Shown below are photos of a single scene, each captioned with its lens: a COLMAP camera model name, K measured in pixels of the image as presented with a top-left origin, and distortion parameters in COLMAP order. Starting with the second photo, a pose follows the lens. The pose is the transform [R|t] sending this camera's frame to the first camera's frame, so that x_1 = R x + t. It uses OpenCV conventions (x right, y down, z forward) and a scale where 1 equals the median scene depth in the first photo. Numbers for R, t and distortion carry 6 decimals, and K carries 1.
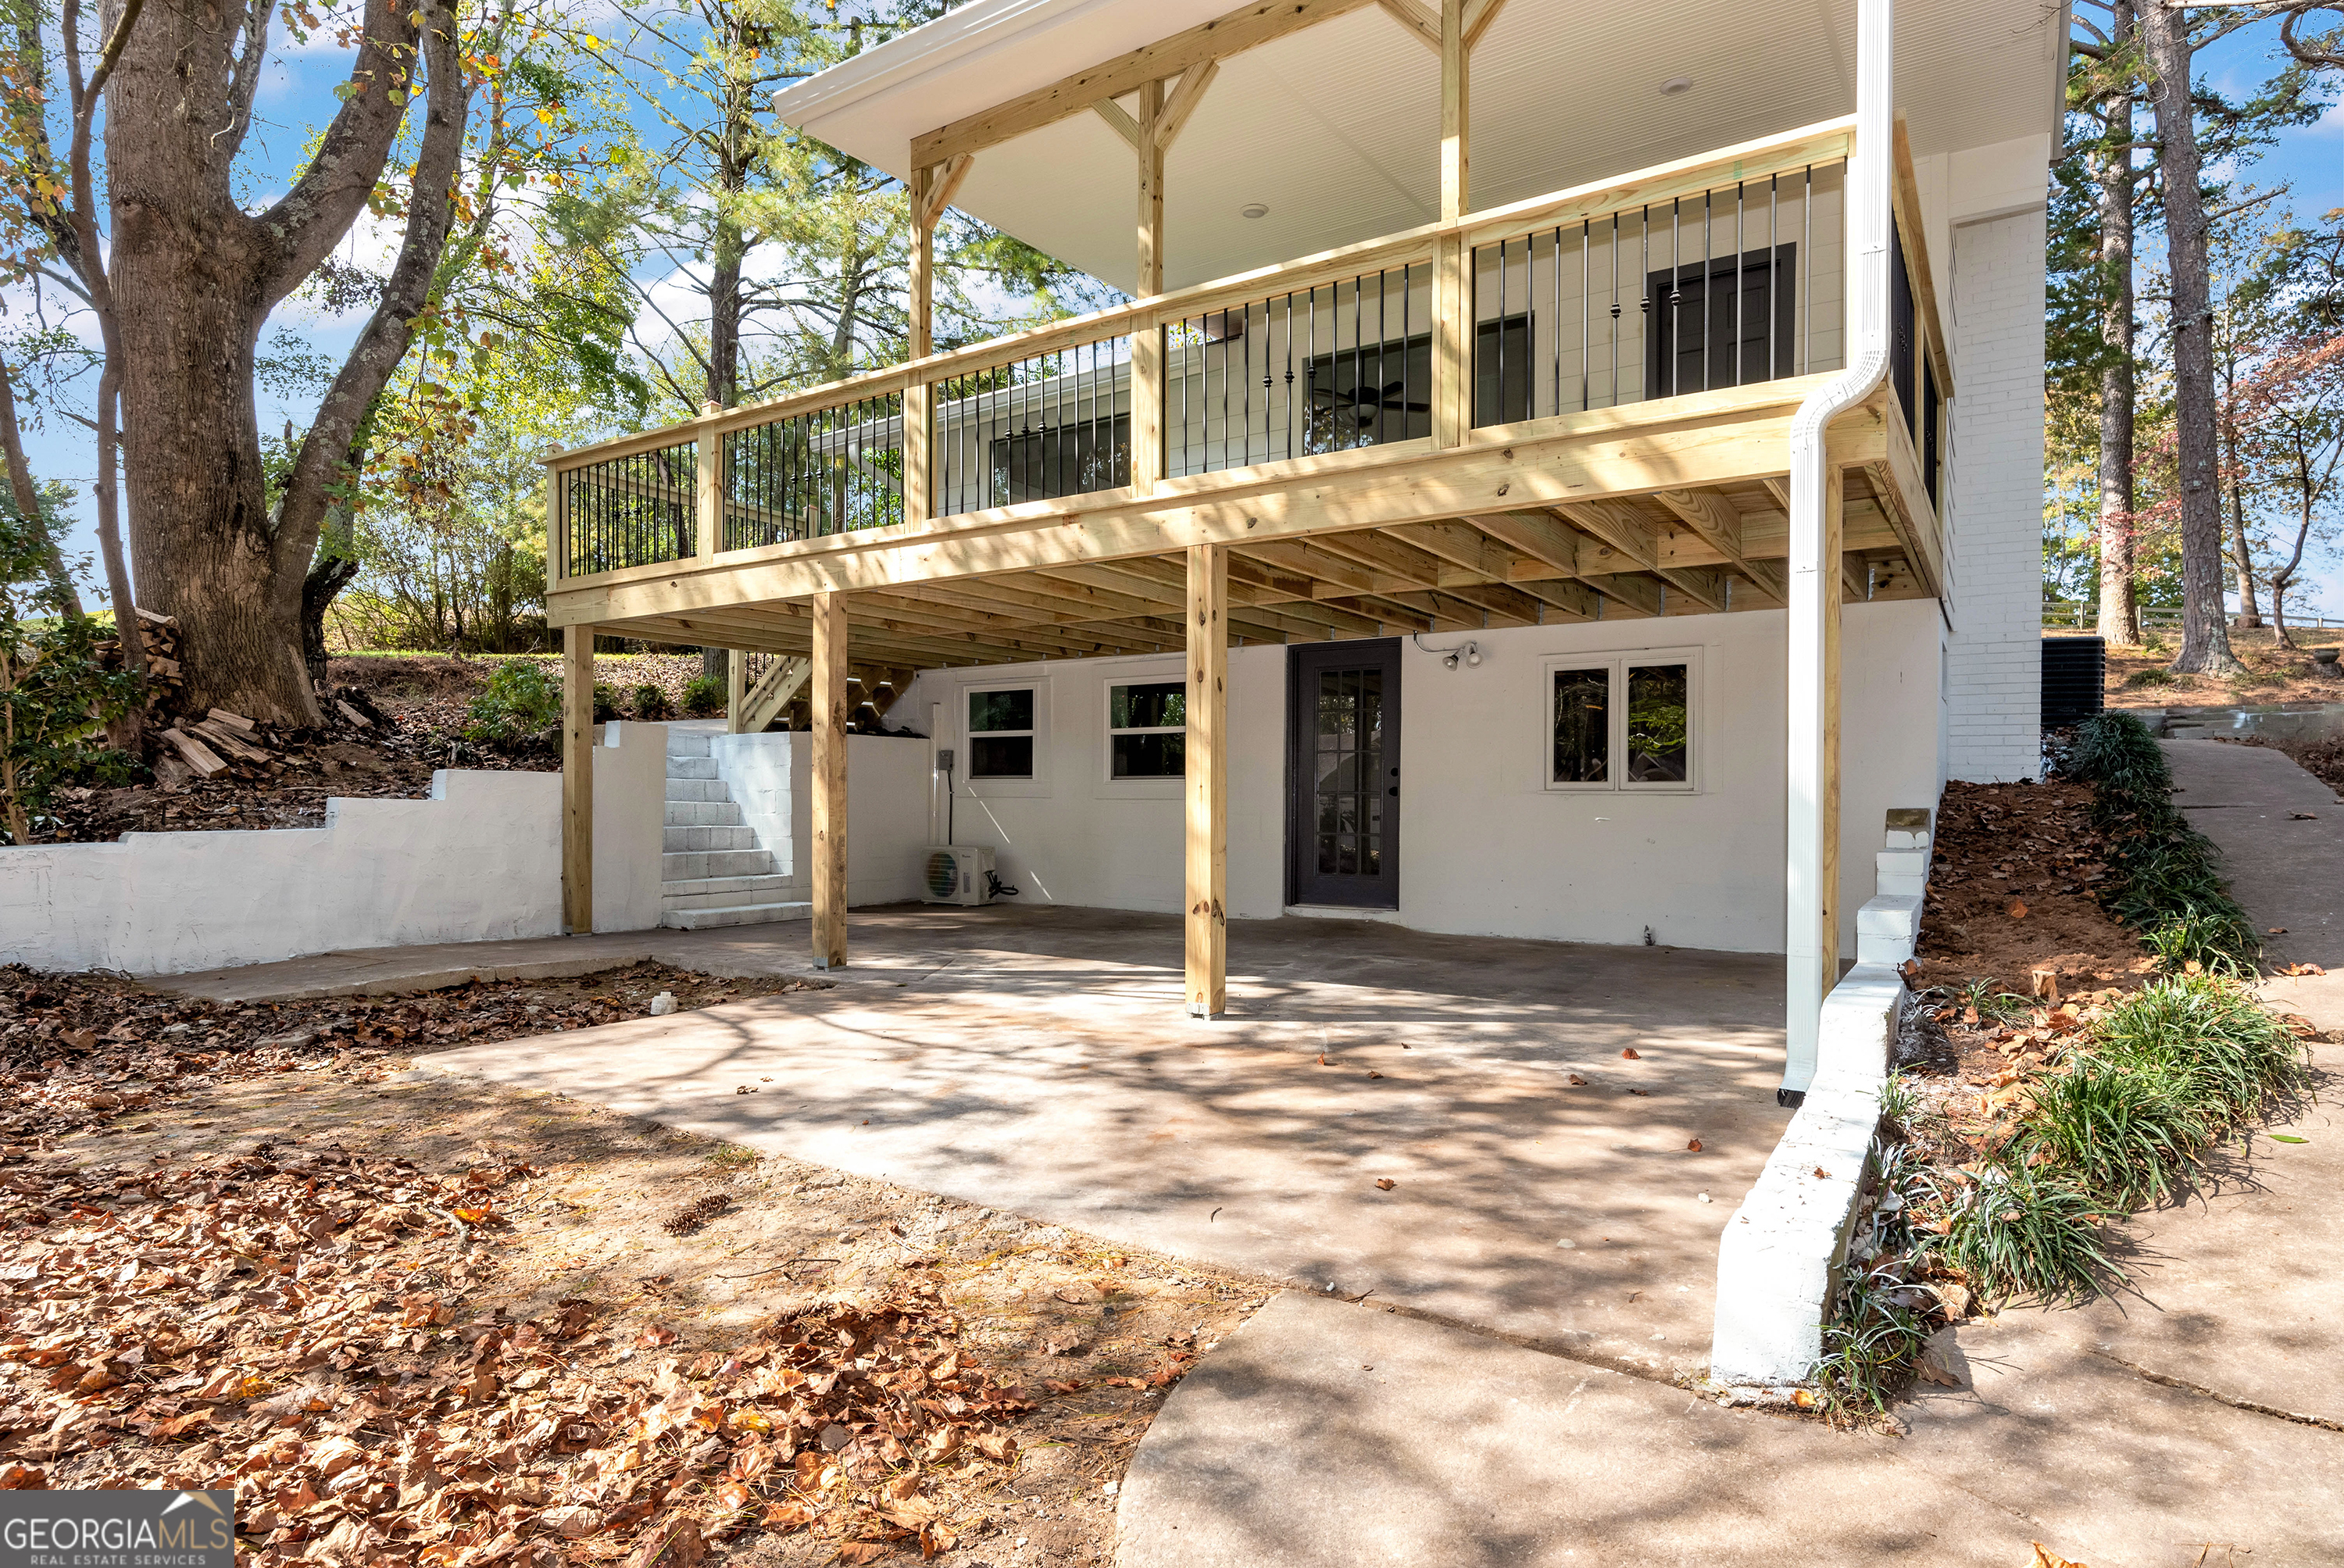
lens RADIAL K [[1257.7, 0, 1174.8], [0, 1257.7, 813.7], [0, 0, 1]] dist [0.001619, 0.000575]
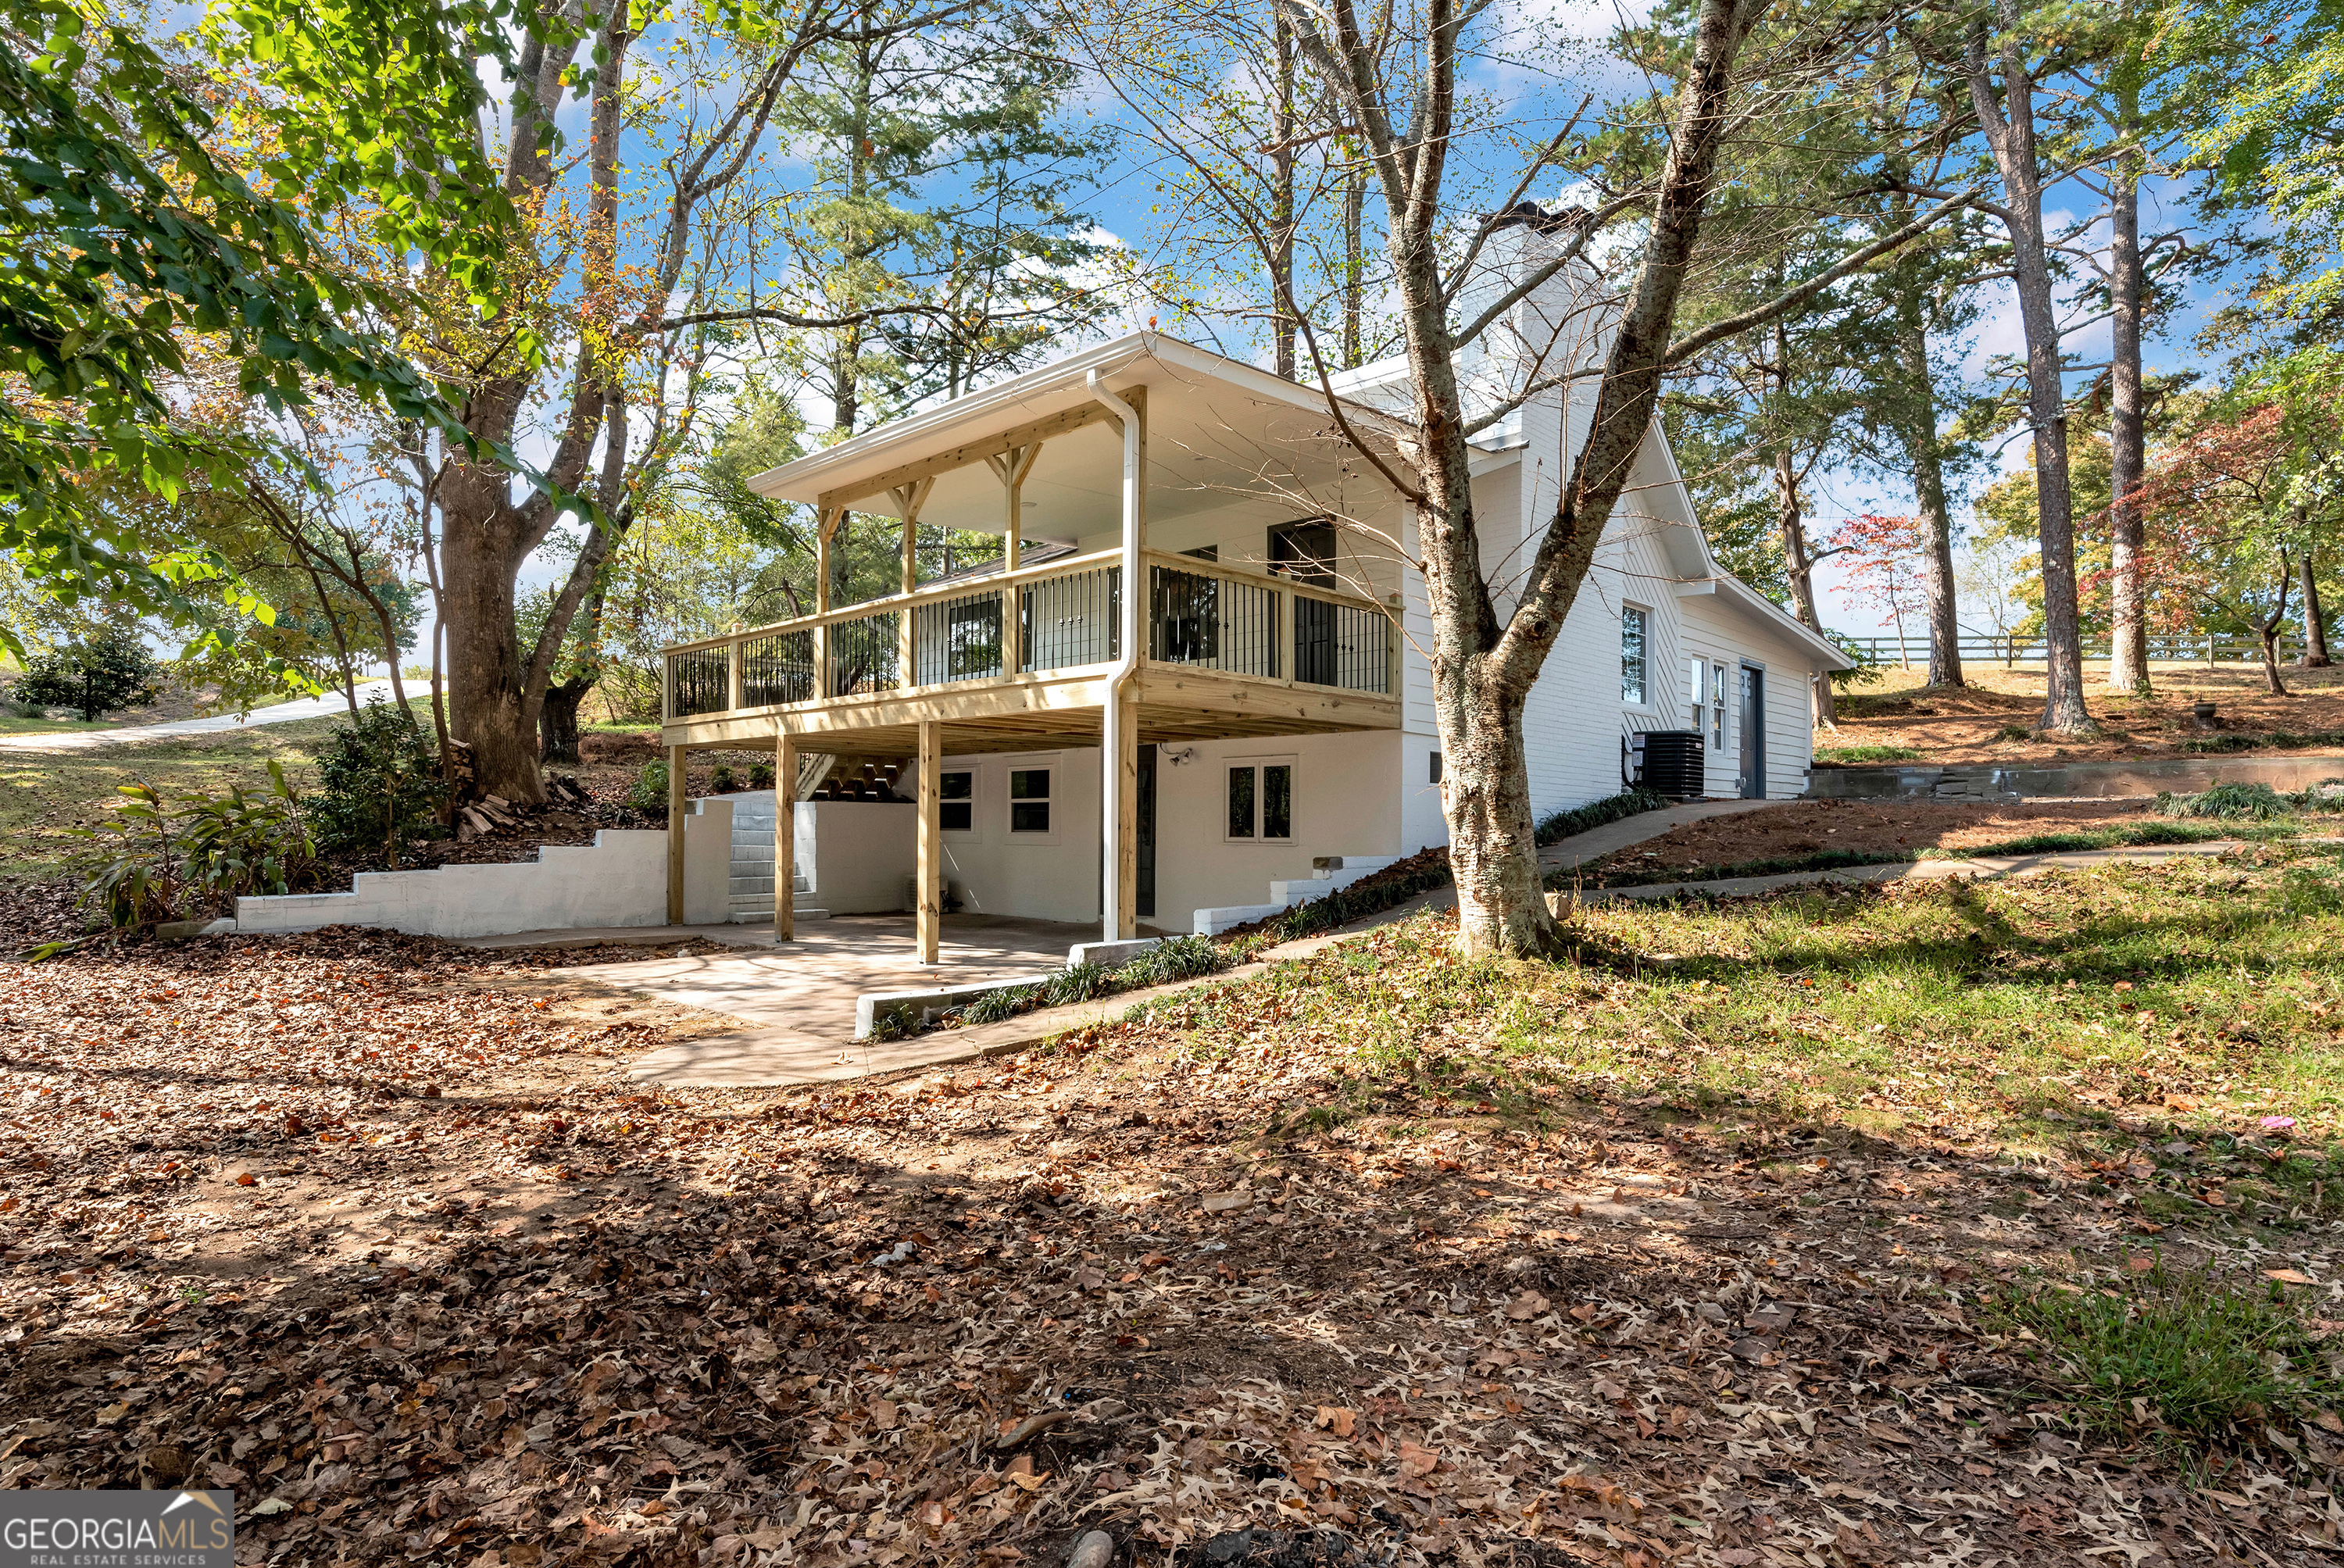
lens RADIAL K [[1257.7, 0, 1174.8], [0, 1257.7, 813.7], [0, 0, 1]] dist [0.001619, 0.000575]
pose [[0.984041, -0.002029, -0.177929, 0.531007], [-0.002368, 0.999697, -0.024495, -0.016063], [0.177924, 0.024525, 0.983738, -0.602960]]
